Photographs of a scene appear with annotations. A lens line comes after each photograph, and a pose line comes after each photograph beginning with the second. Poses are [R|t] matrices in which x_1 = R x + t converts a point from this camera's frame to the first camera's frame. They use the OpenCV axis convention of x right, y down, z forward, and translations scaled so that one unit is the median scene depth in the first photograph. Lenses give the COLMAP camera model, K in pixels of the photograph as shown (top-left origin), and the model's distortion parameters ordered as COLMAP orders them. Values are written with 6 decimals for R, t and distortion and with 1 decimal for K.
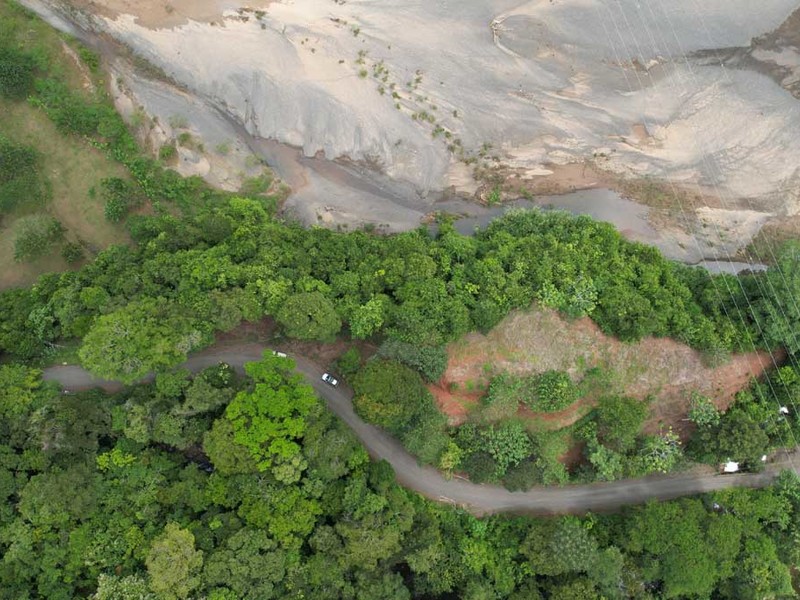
lens RADIAL K [[676.7, 0, 406.3], [0, 676.7, 293.3], [0, 0, 1]] dist [-0.064307, 0.040393]
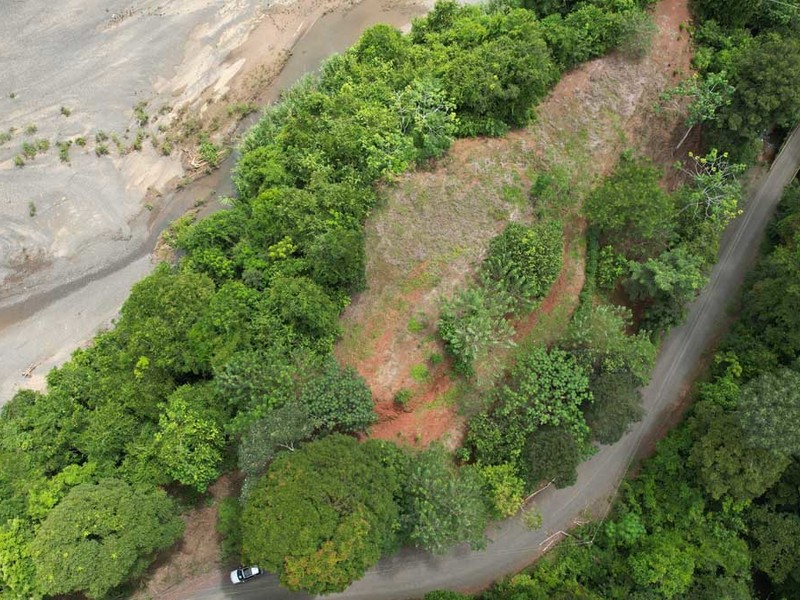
lens RADIAL K [[676.7, 0, 405.3], [0, 676.7, 298.8], [0, 0, 1]] dist [-0.064307, 0.040393]
pose [[0.631431, -0.748361, 0.203104, 0.021893], [0.760642, 0.648676, 0.025359, 0.074781], [-0.150727, 0.138477, 0.978829, 0.465083]]
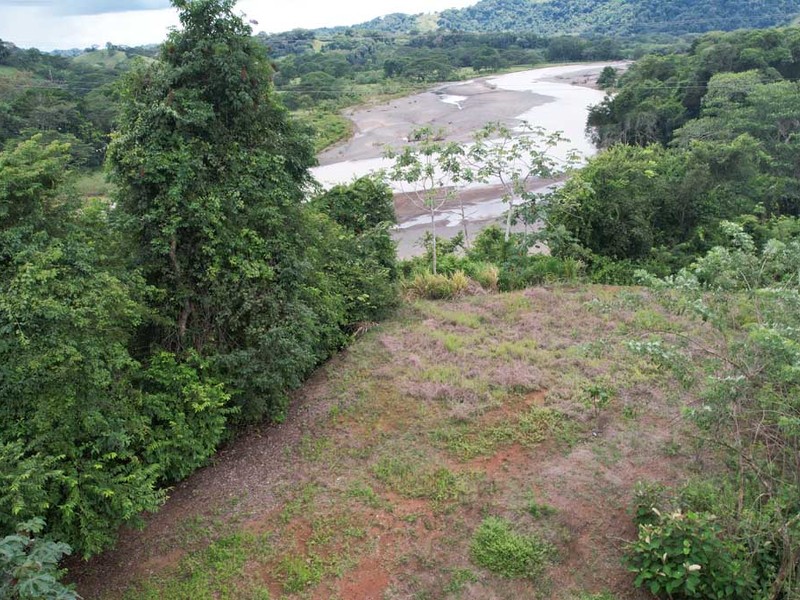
lens RADIAL K [[676.7, 0, 405.2], [0, 676.7, 305.9], [0, 0, 1]] dist [-0.064307, 0.040393]
pose [[0.712697, -0.232519, 0.661814, 0.045598], [0.695897, 0.353081, -0.625349, 0.149330], [-0.088268, 0.906239, 0.413449, 0.907768]]
